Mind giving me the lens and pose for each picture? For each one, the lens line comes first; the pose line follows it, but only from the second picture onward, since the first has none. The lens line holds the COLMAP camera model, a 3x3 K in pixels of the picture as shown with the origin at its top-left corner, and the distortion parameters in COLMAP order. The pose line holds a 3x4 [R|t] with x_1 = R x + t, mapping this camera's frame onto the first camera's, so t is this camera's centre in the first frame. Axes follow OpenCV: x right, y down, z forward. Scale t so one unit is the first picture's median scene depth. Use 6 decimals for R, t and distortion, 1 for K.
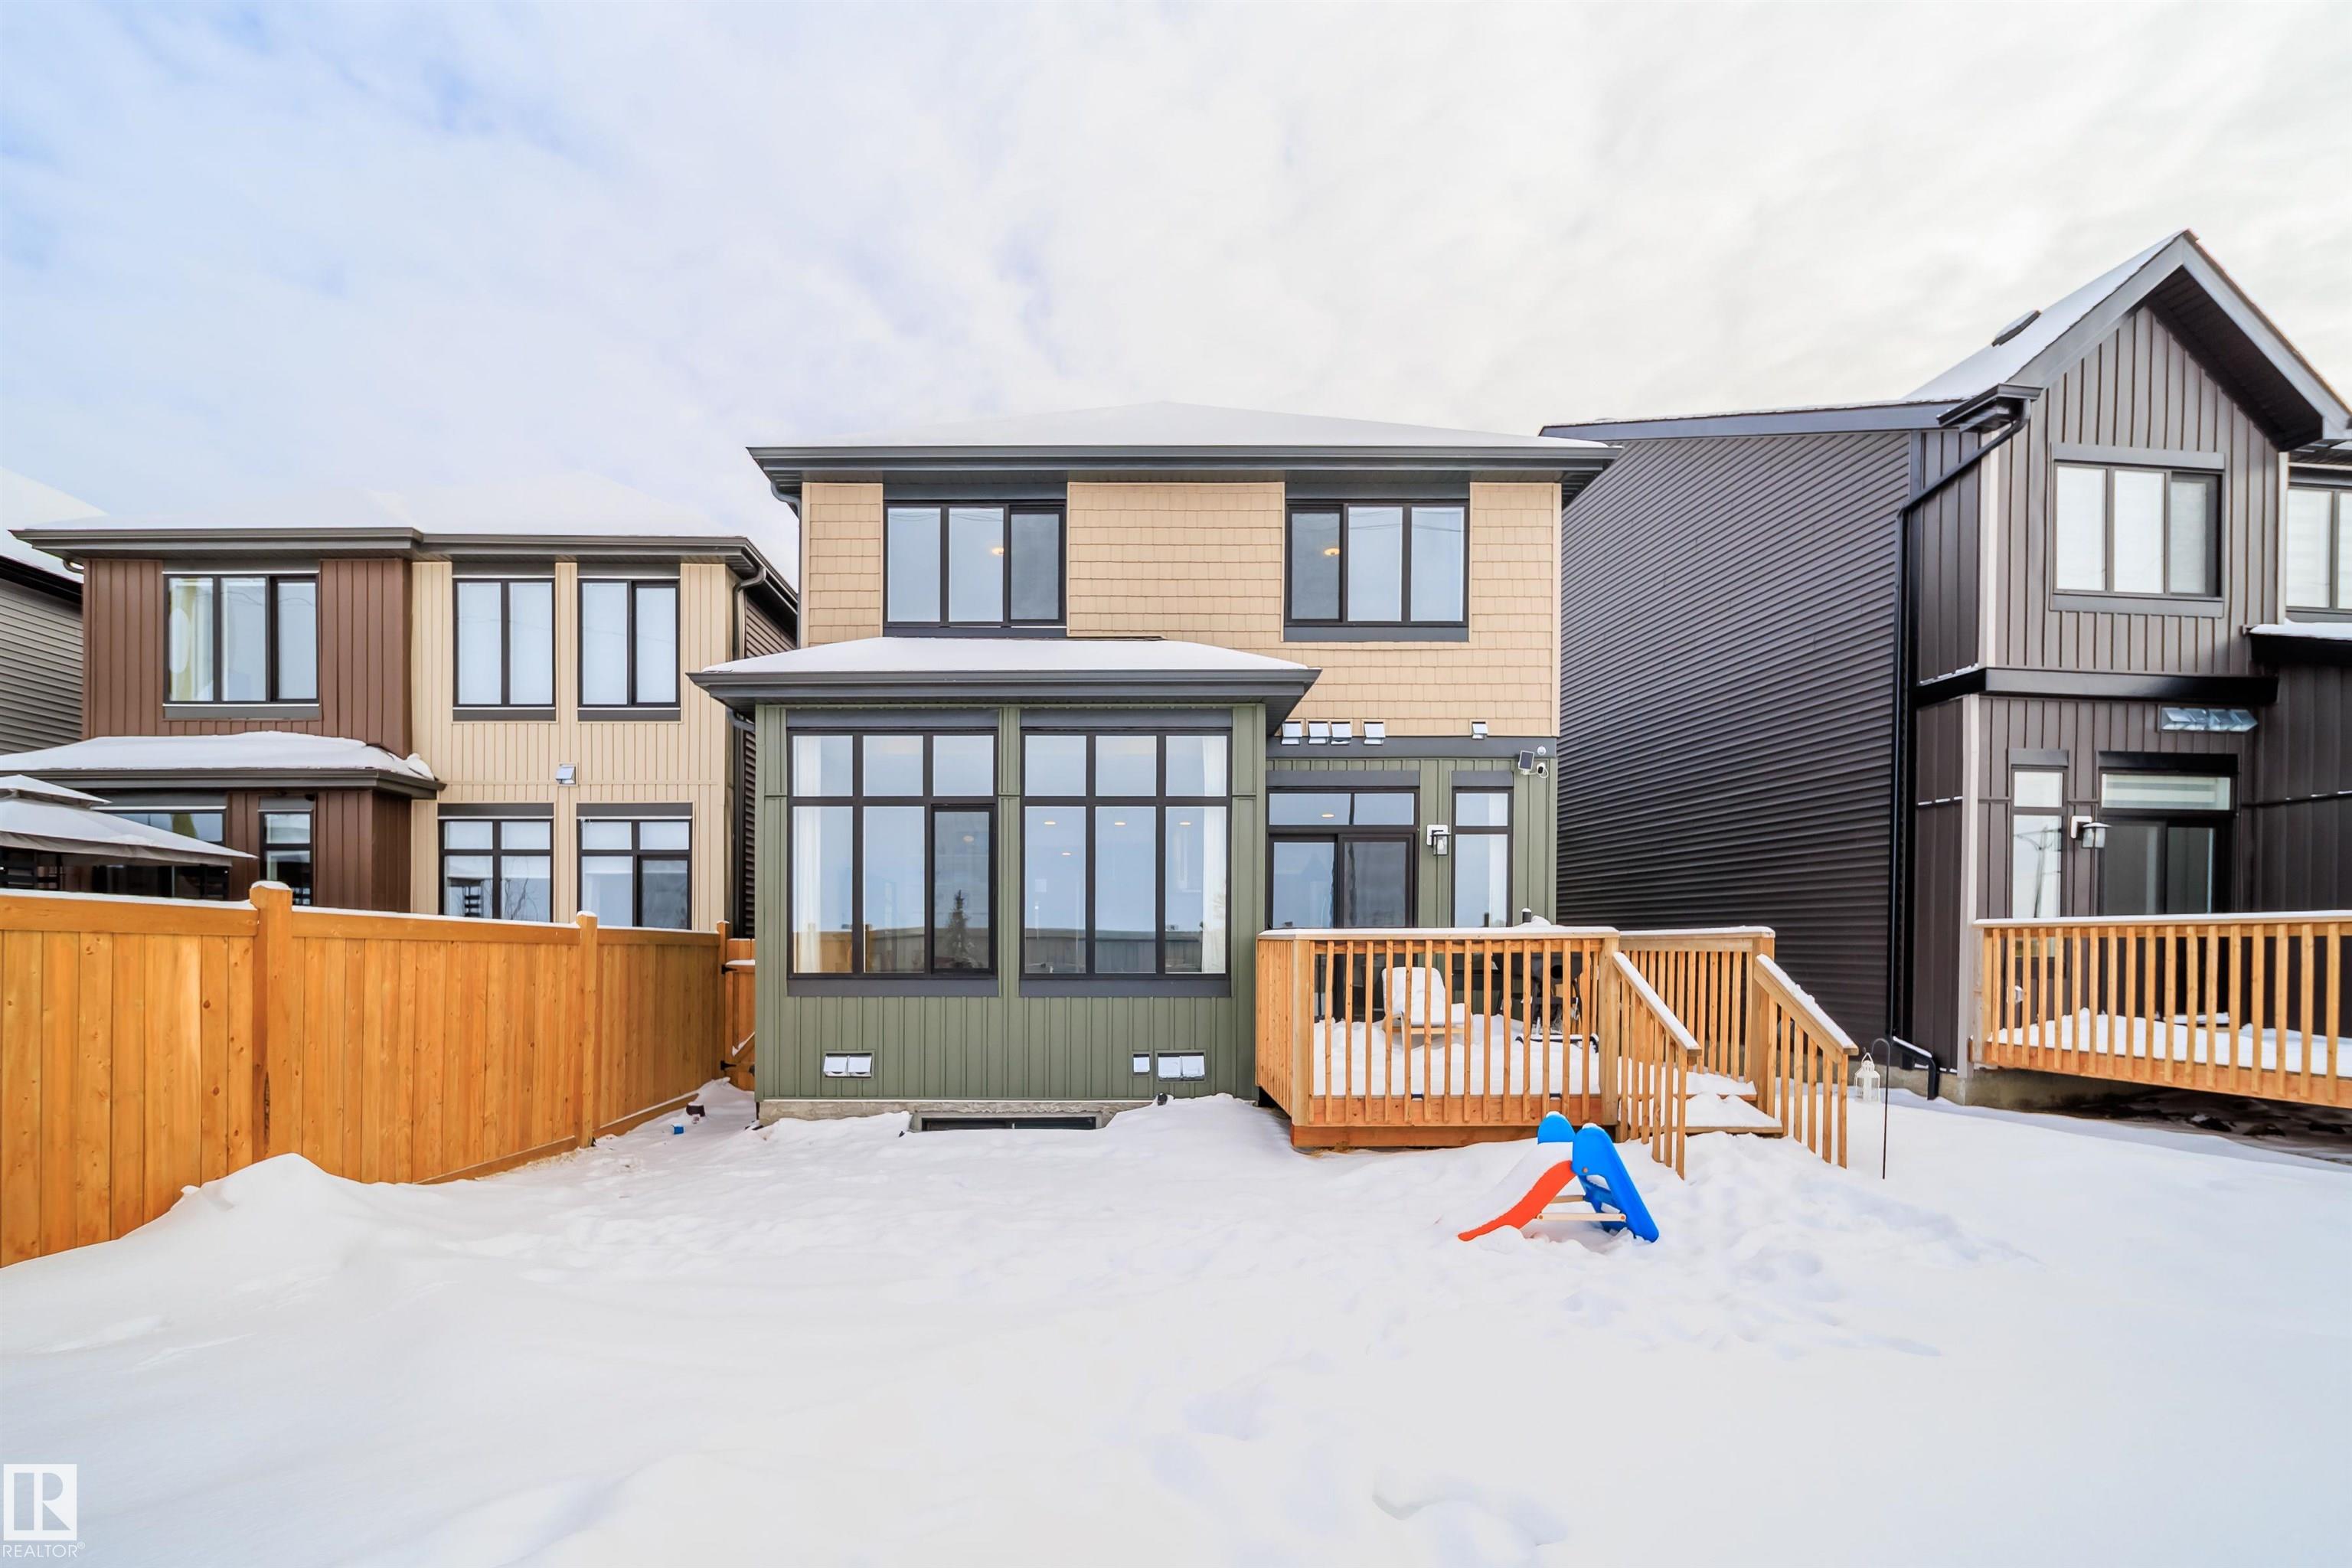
lens RADIAL K [[963.3, 0, 1167.1], [0, 963.3, 942.6], [0, 0, 1]] dist [-0.000039, 0.000843]
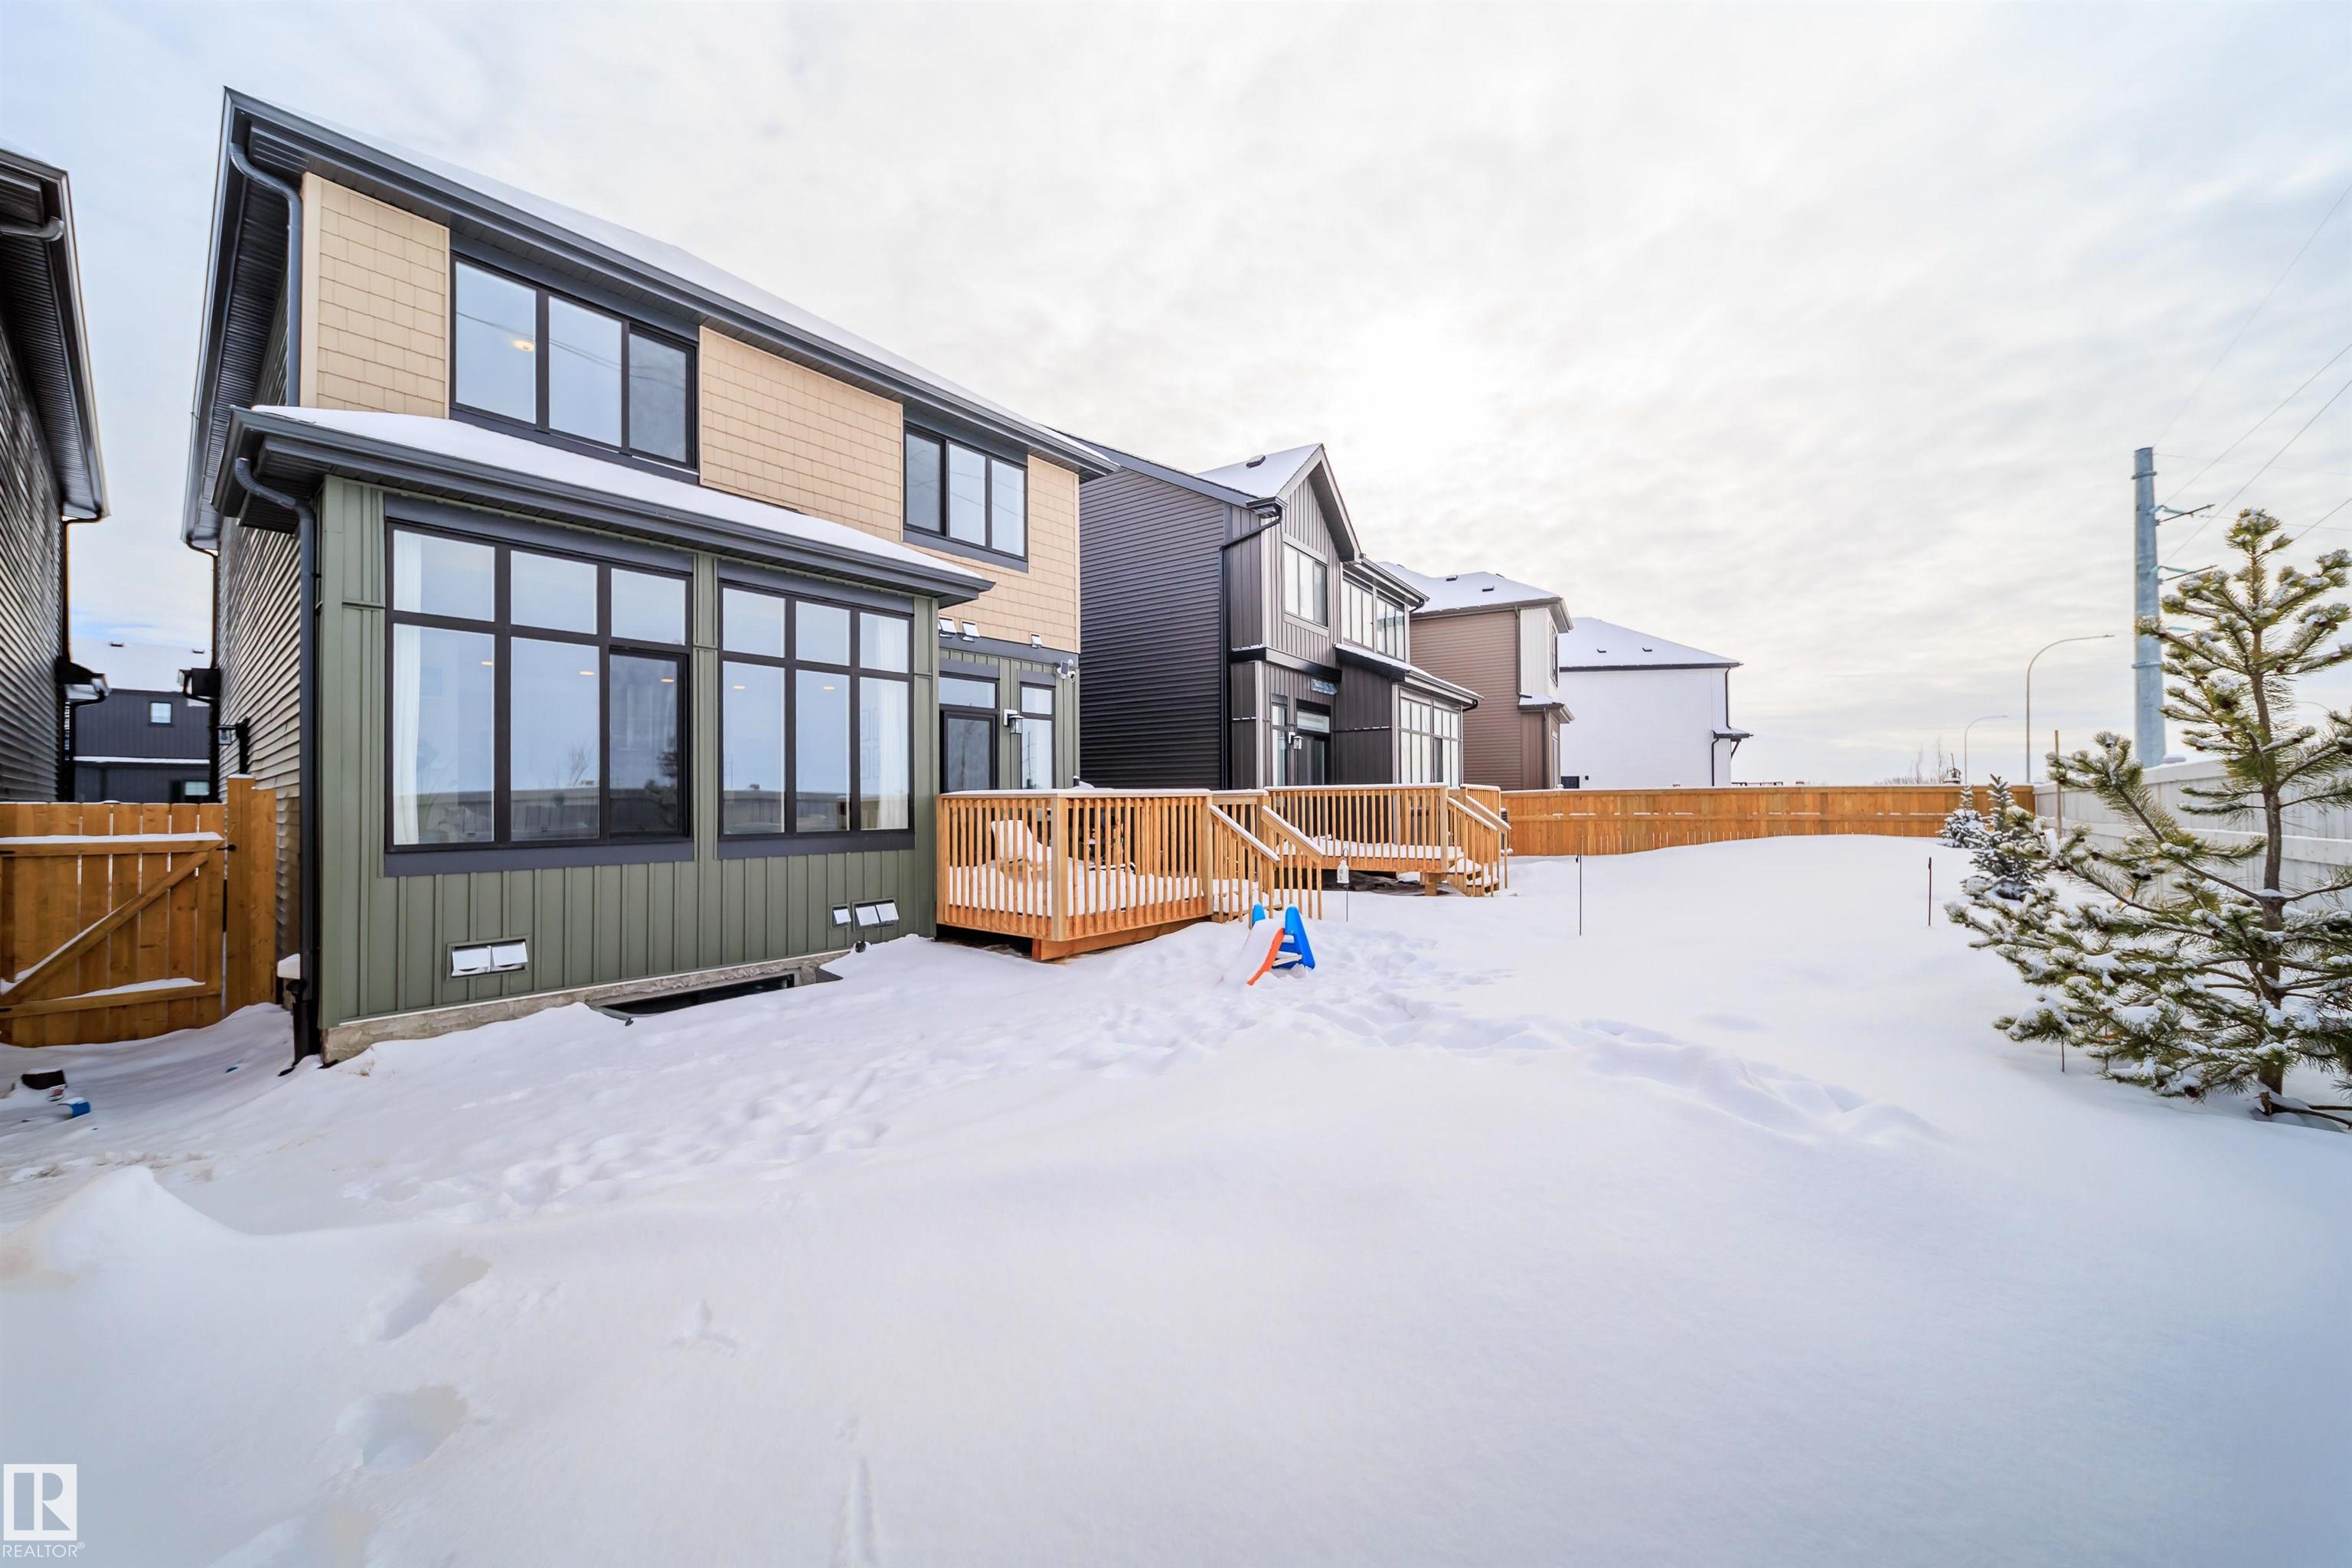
lens RADIAL K [[851.4, 0, 1176.2], [0, 851.4, 786.2], [0, 0, 1]] dist [-0.000723, -0.000193]
pose [[0.645705, 0.008208, 0.763542, -0.471636], [0.009428, 0.999780, -0.018721, 0.003653], [-0.763528, 0.019287, 0.645486, 0.102237]]
